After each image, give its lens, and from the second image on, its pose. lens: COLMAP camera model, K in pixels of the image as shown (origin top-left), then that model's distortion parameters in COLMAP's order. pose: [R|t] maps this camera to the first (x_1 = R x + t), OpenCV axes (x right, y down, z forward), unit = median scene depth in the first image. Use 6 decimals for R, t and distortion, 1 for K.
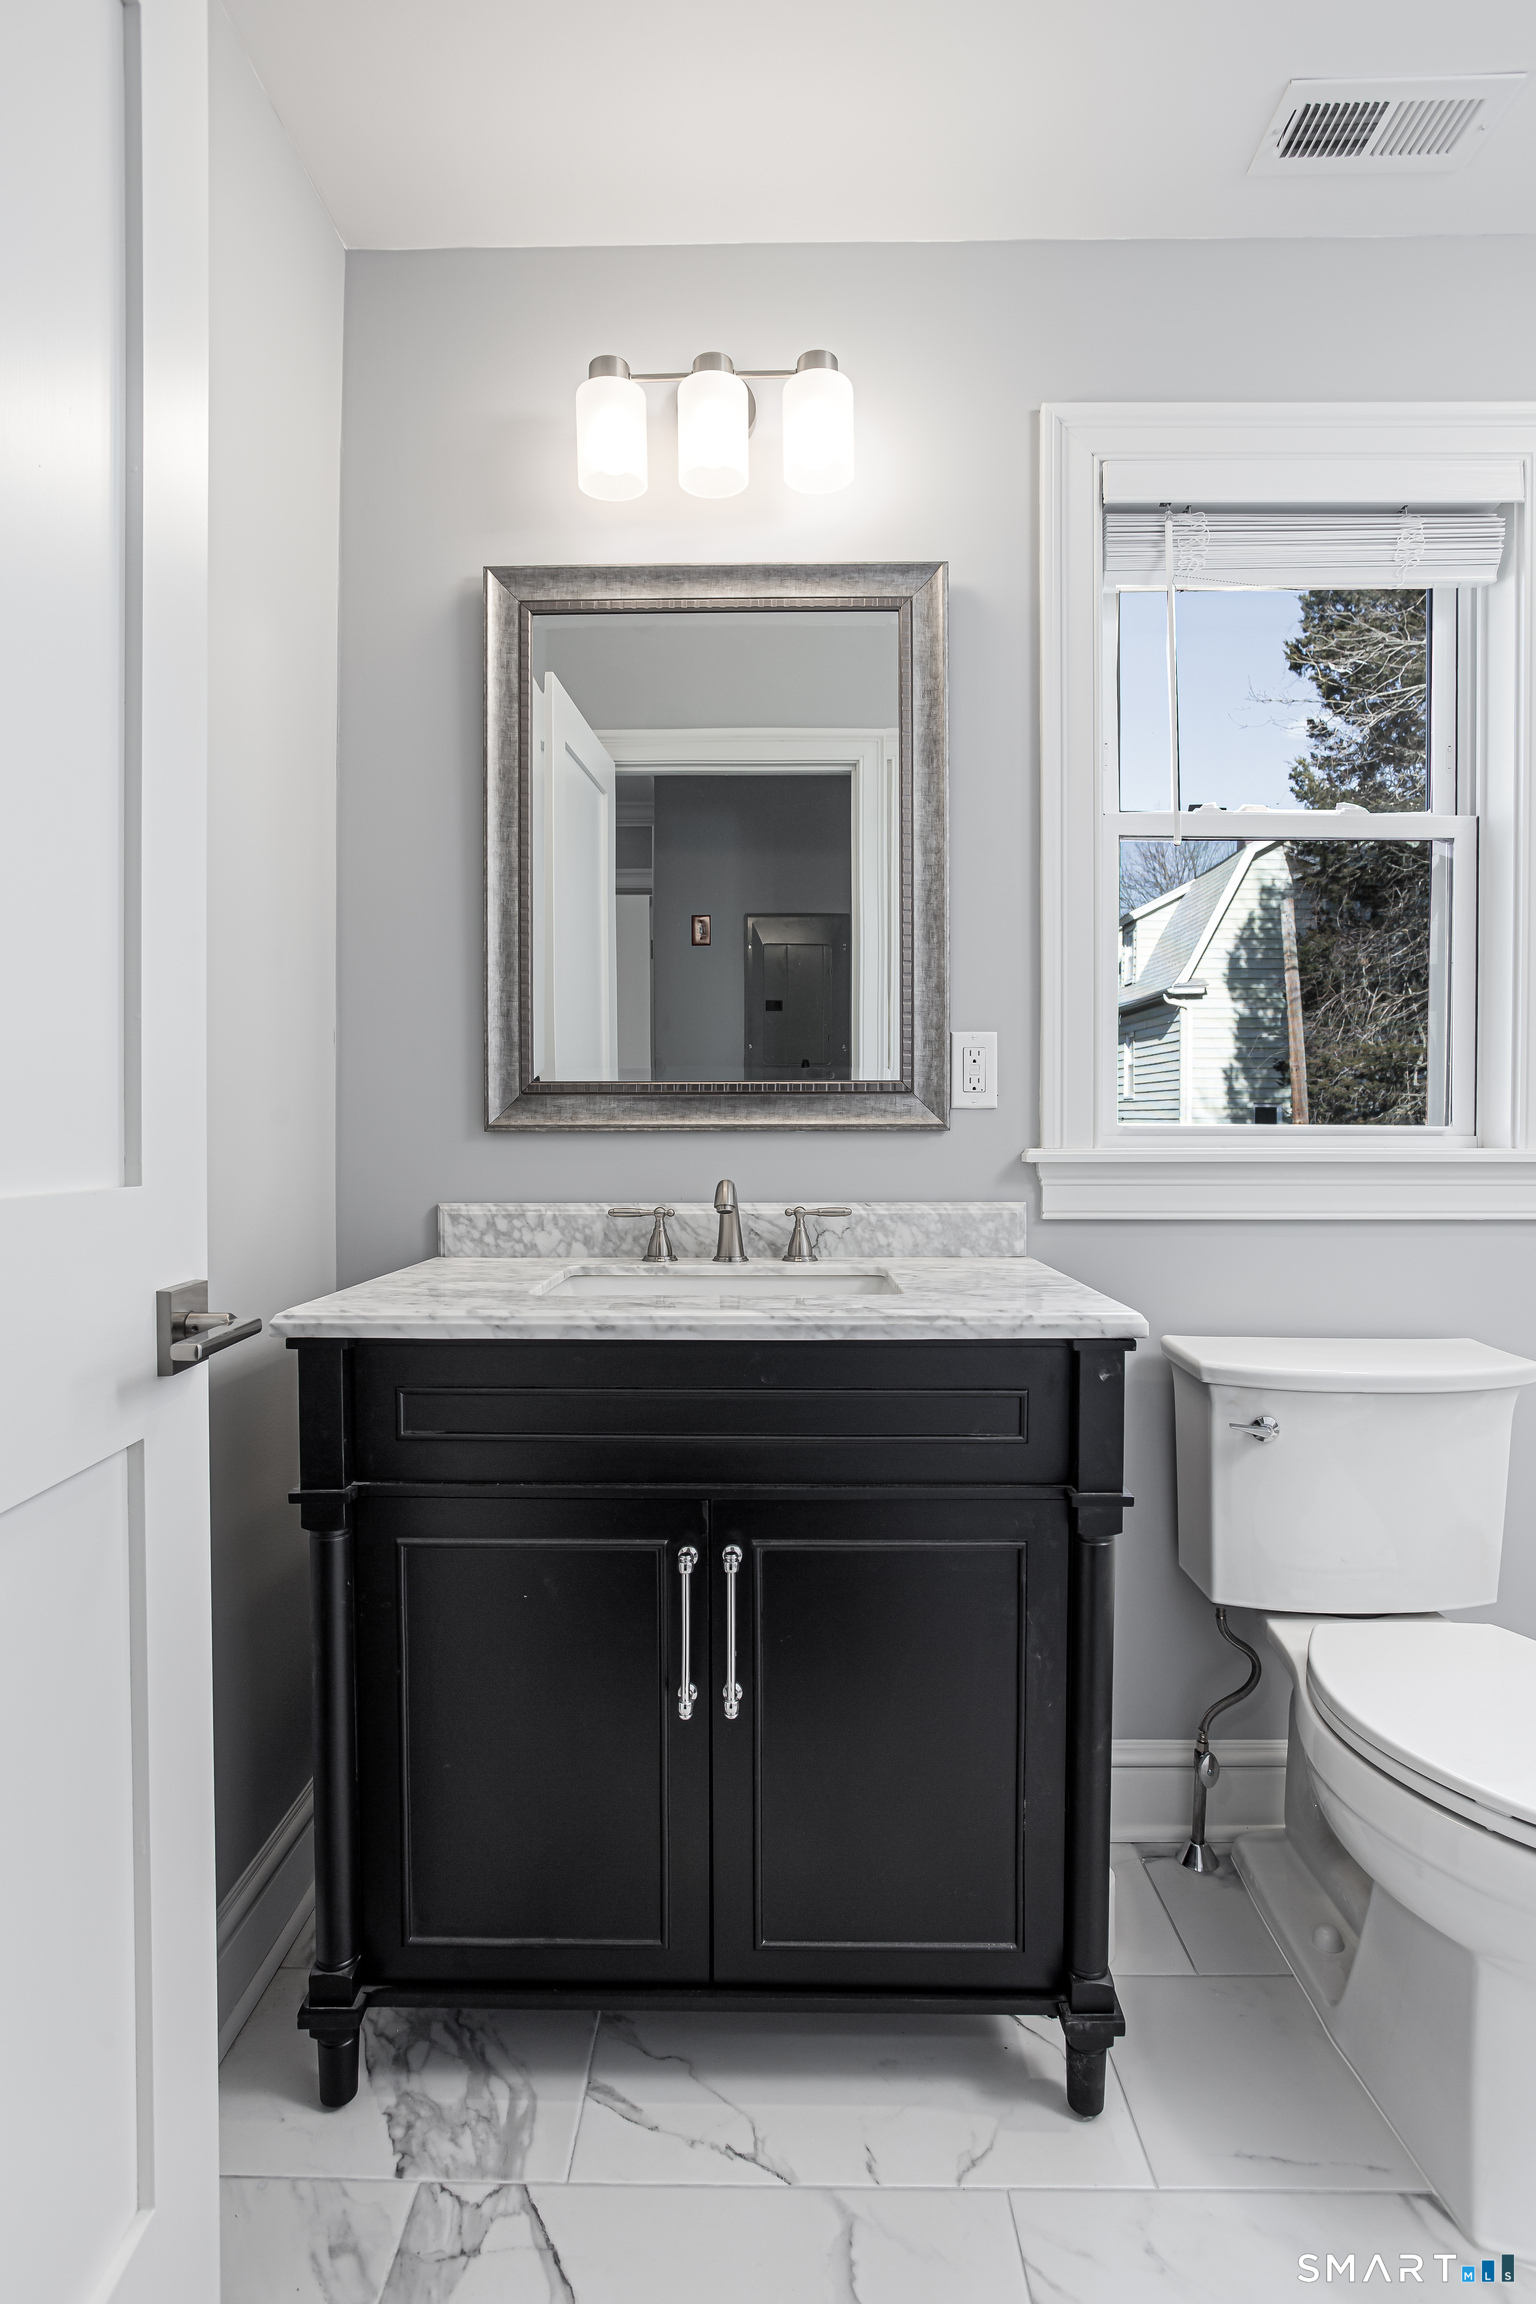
lens RADIAL K [[1199.1, 0, 757.8], [0, 1199.1, 1155.1], [0, 0, 1]] dist [-0.054603, 0.030092]
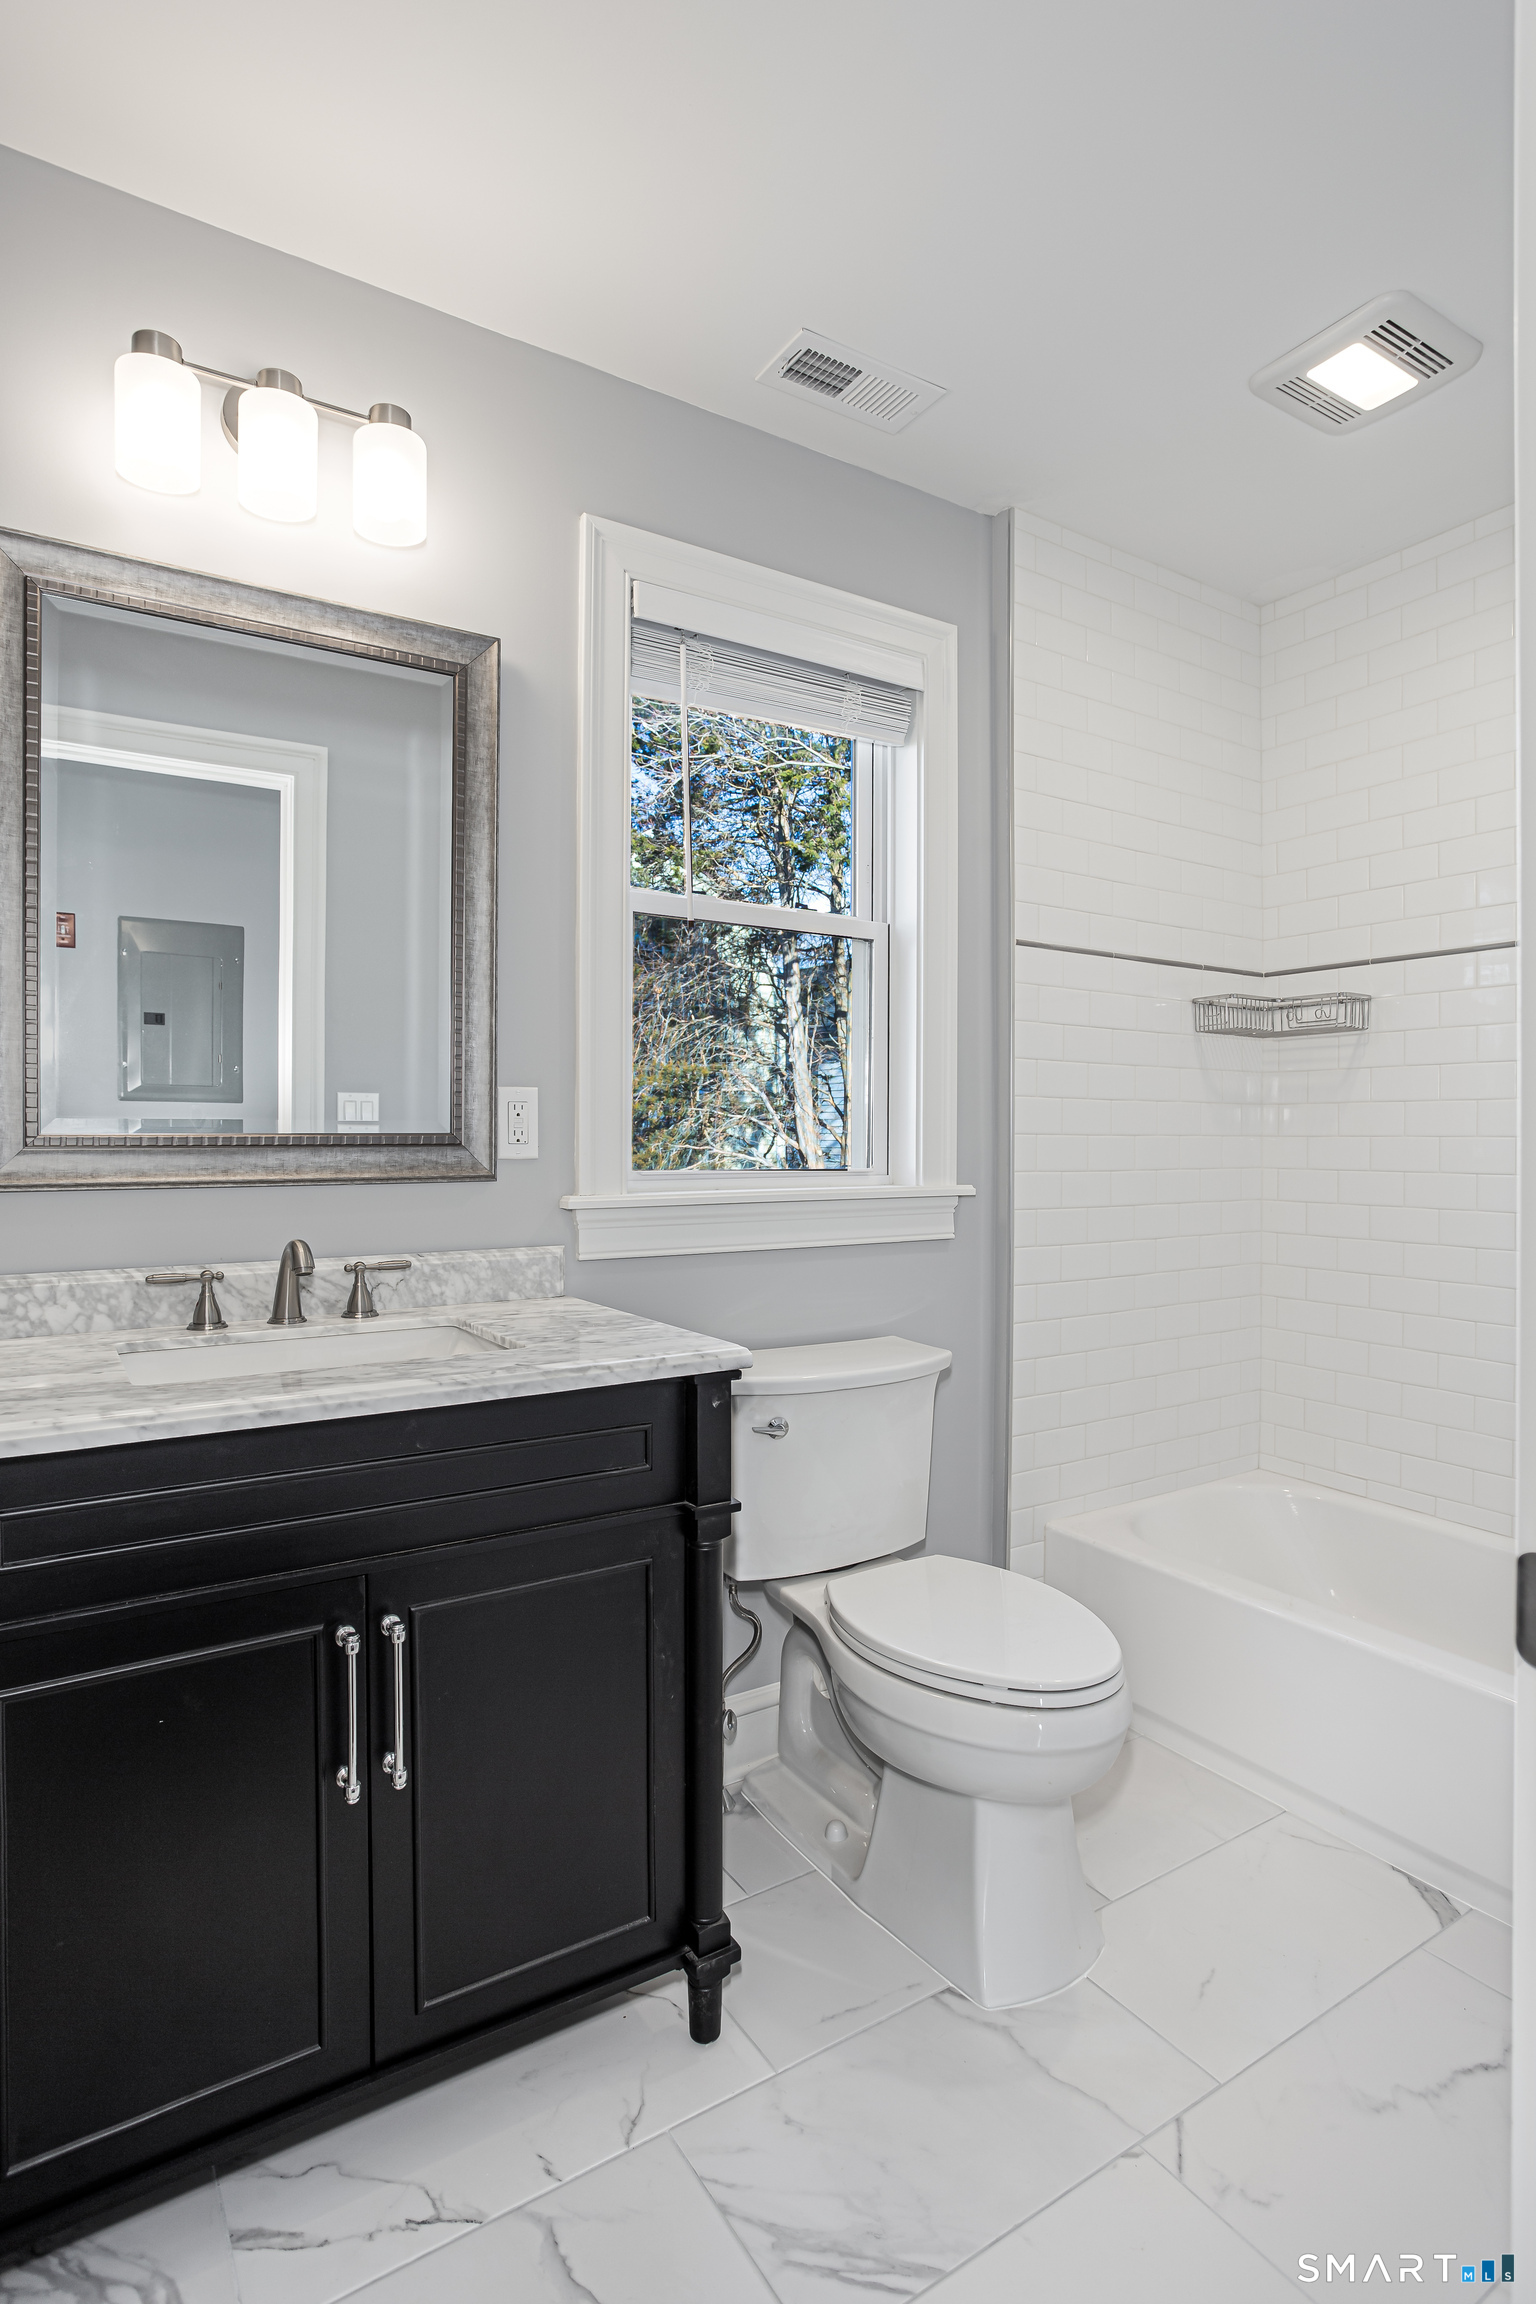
lens RADIAL K [[1199.1, 0, 757.8], [0, 1199.1, 1155.1], [0, 0, 1]] dist [-0.054603, 0.030092]
pose [[0.834998, -0.008881, 0.550182, -0.233094], [0.010678, 0.999943, -0.000064, -0.041835], [-0.550150, 0.005928, 0.835045, -0.000085]]
